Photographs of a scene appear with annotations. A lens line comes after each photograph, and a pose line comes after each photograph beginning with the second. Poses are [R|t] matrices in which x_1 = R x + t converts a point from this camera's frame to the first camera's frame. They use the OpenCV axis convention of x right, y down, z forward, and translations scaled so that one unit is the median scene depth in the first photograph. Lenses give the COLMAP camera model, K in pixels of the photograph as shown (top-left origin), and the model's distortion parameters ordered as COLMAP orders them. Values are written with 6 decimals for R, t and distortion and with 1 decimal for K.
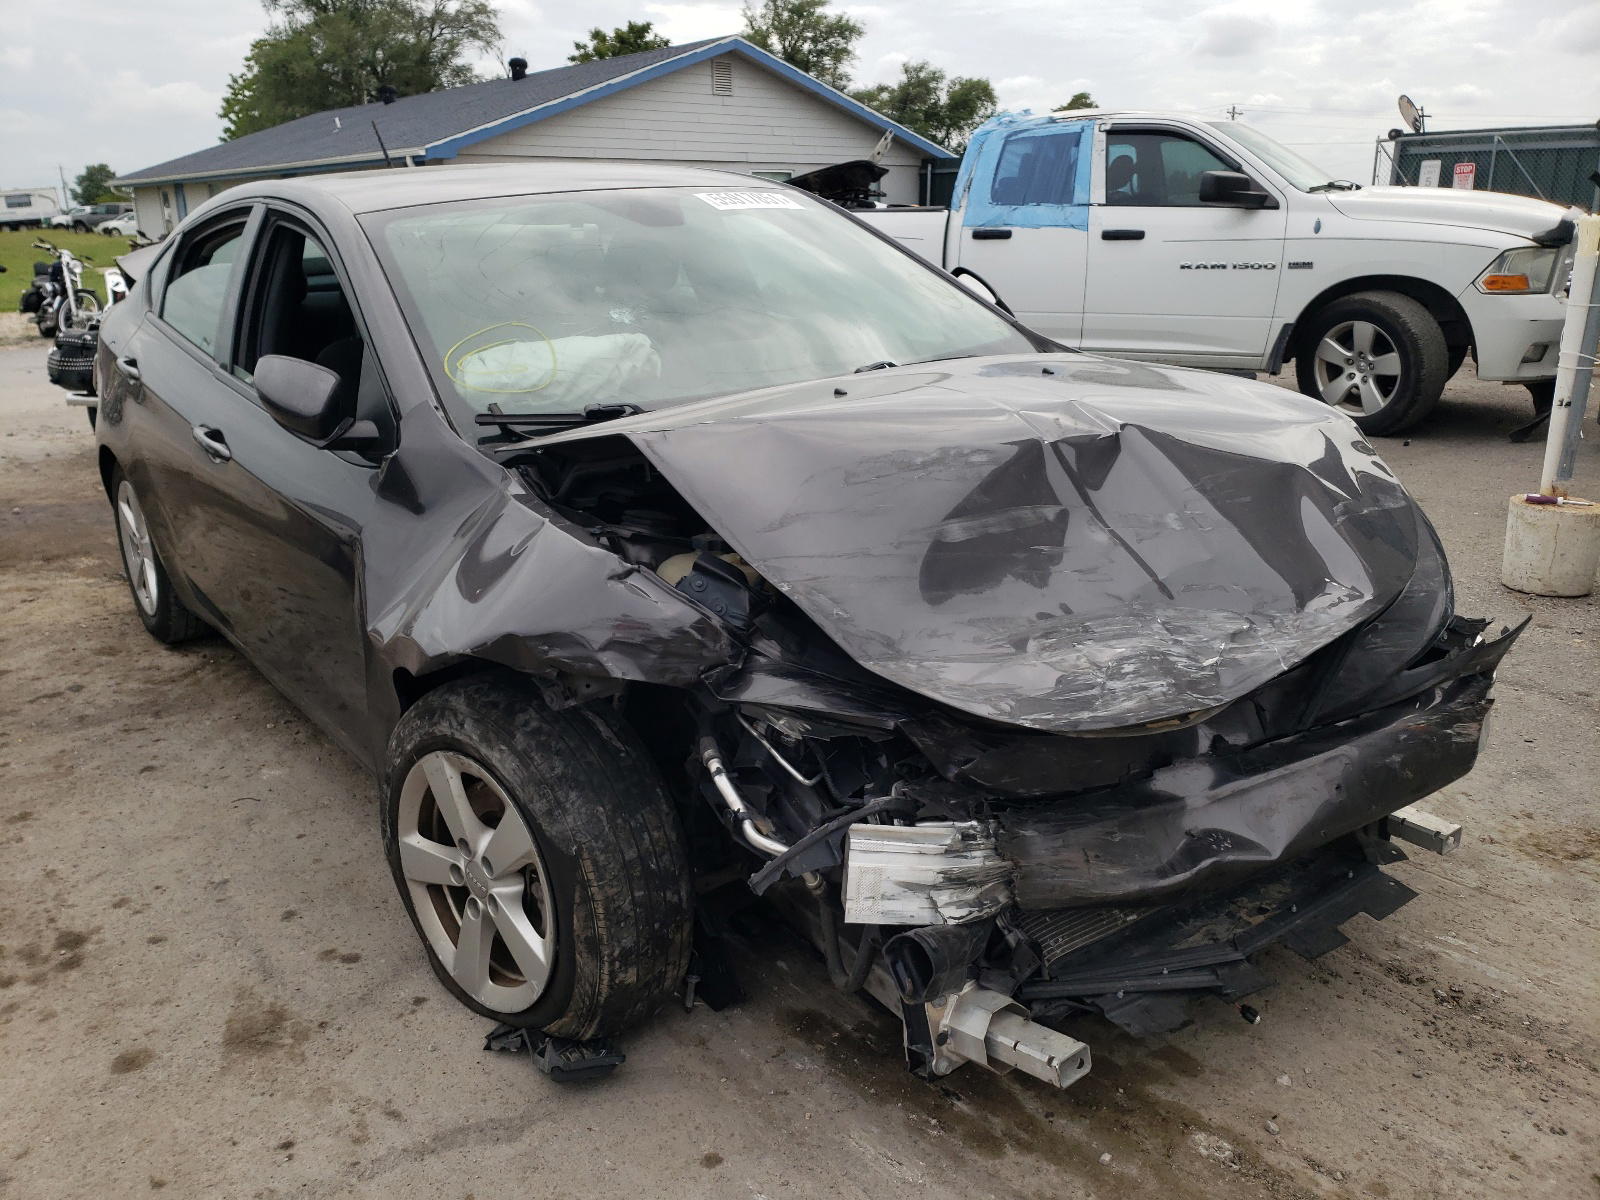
lens RADIAL K [[1261.4, 0, 794.2], [0, 1261.4, 647.4], [0, 0, 1]] dist [-0.003518, 0.001198]
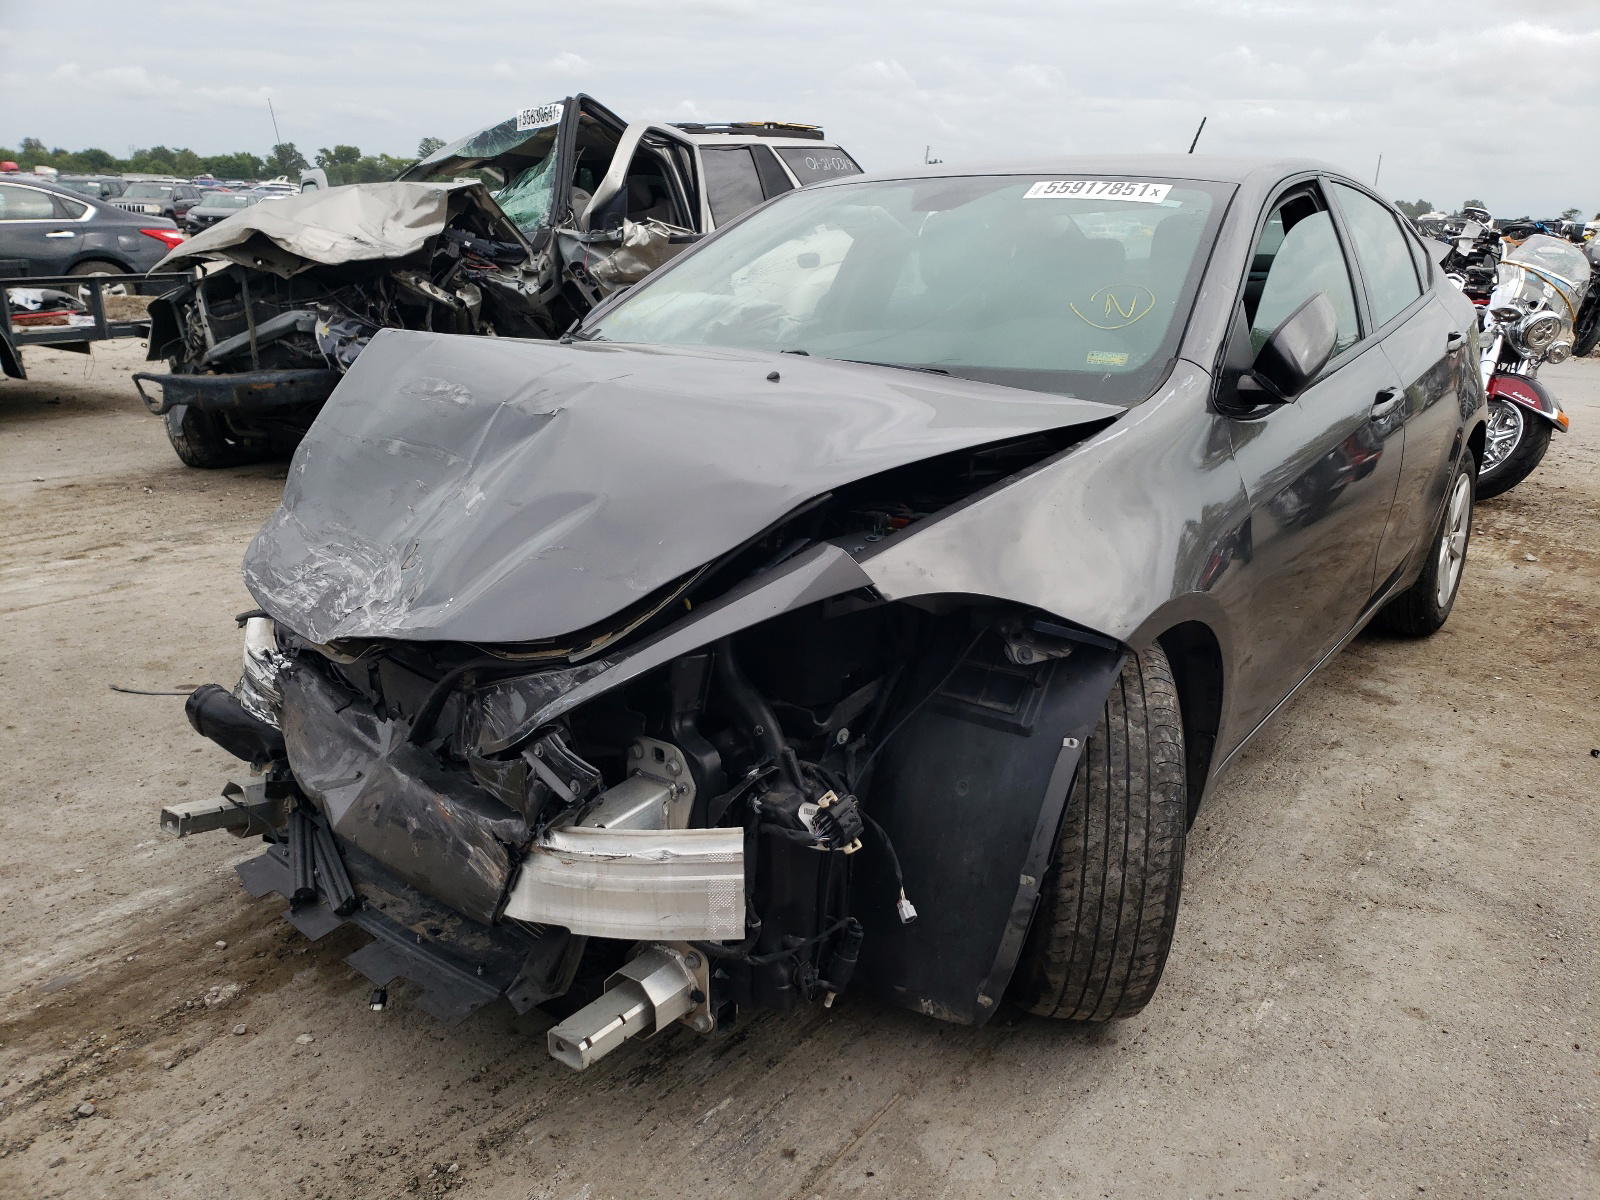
lens RADIAL K [[1263.7, 0, 820.3], [0, 1263.7, 691.6], [0, 0, 1]] dist [0.005087, 0.003672]
pose [[0.271182, 0.360584, -0.892435, 1.168089], [-0.353819, 0.899607, 0.255968, -0.278863], [0.895138, 0.246347, 0.371538, 0.828888]]
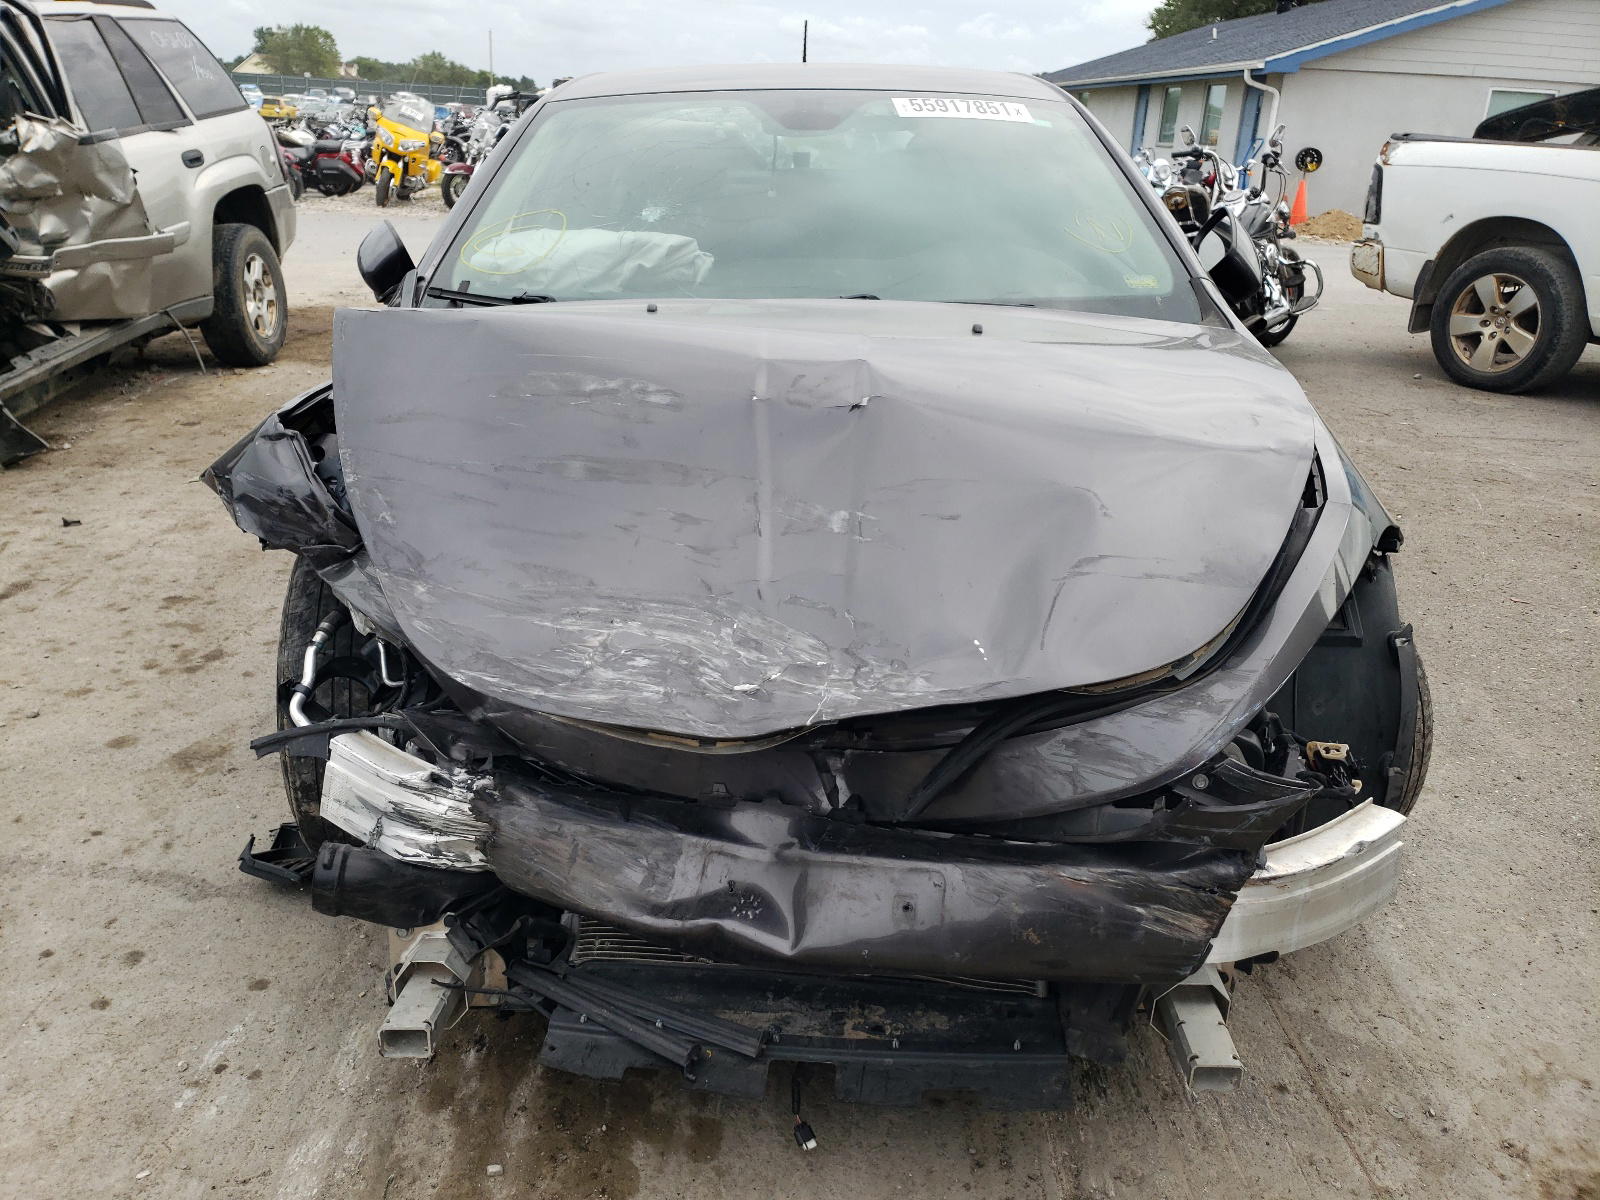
lens RADIAL K [[1261.4, 0, 794.2], [0, 1261.4, 647.4], [0, 0, 1]] dist [-0.003518, 0.001198]
pose [[0.778695, 0.279907, -0.561504, 0.678643], [-0.247266, 0.959445, 0.135370, -0.111018], [0.576623, 0.033429, 0.816326, 0.304227]]
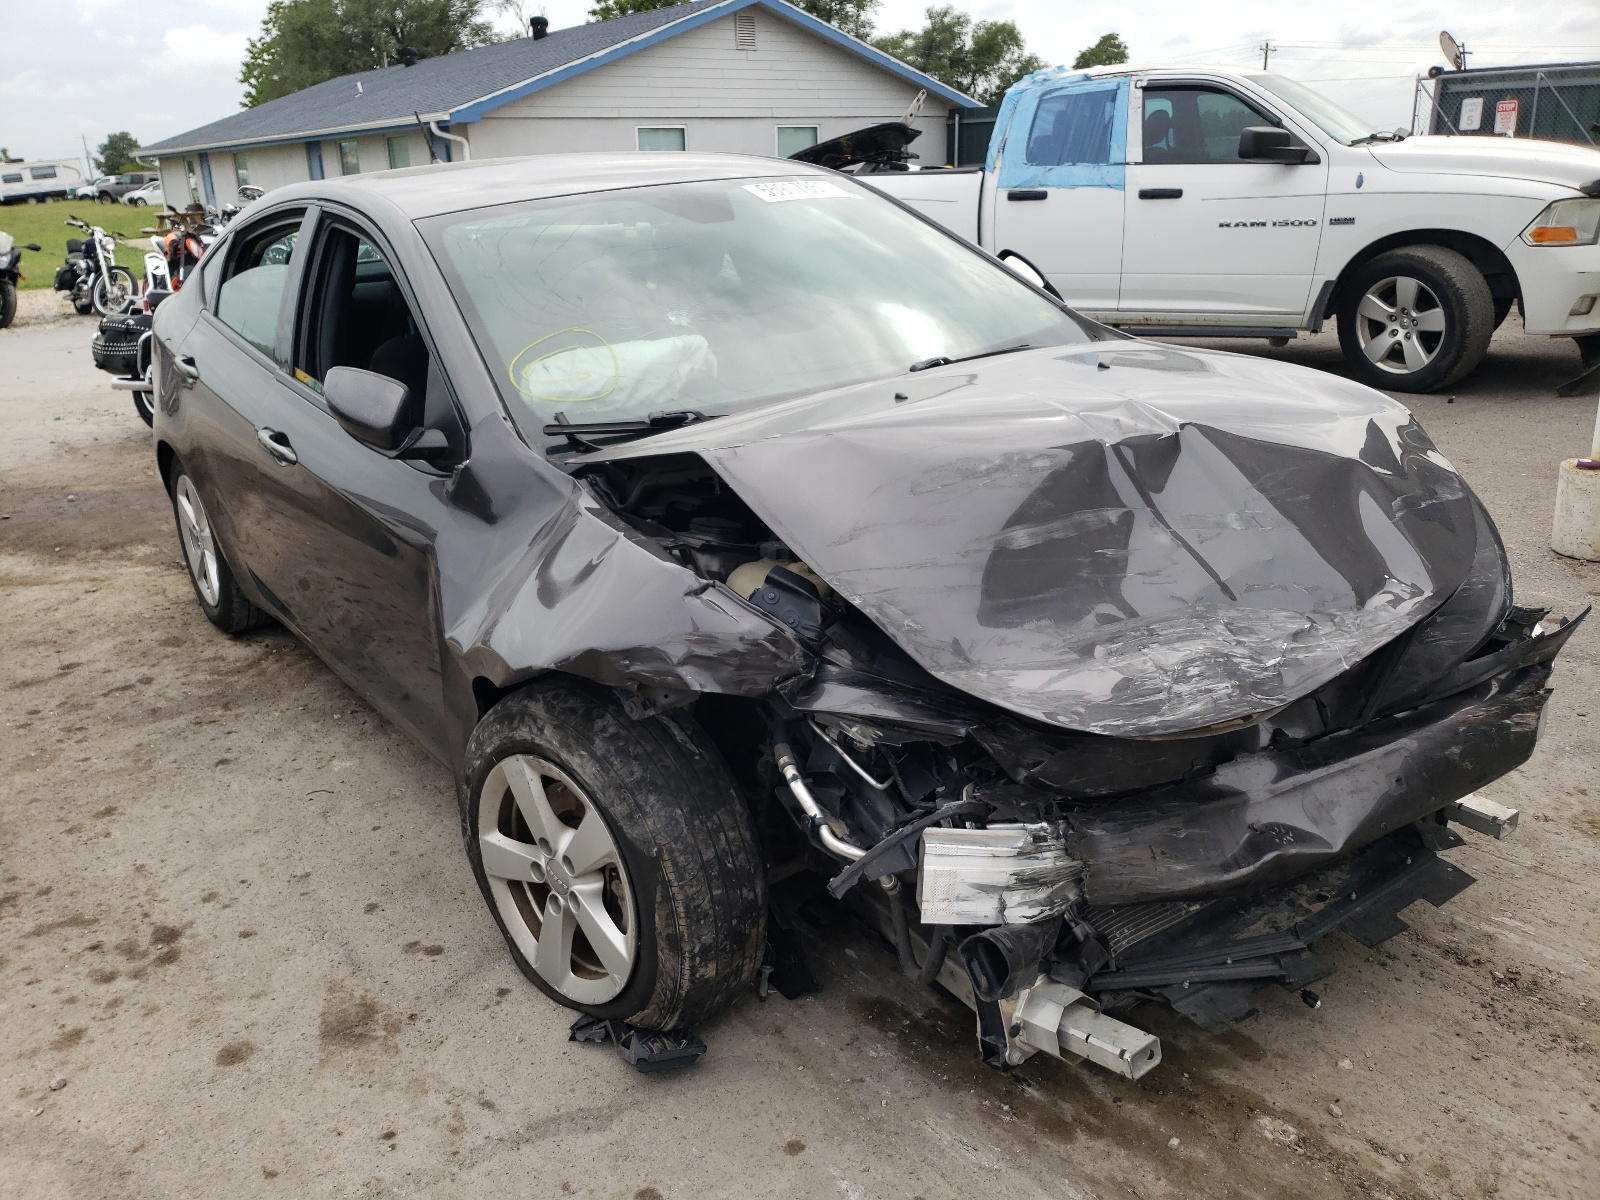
lens RADIAL K [[1261.4, 0, 794.2], [0, 1261.4, 647.4], [0, 0, 1]] dist [-0.003518, 0.001198]
pose [[0.999556, -0.017507, -0.024093, -0.027878], [0.018365, 0.999188, 0.035872, -0.037710], [0.023446, -0.036298, 0.999066, -0.024479]]
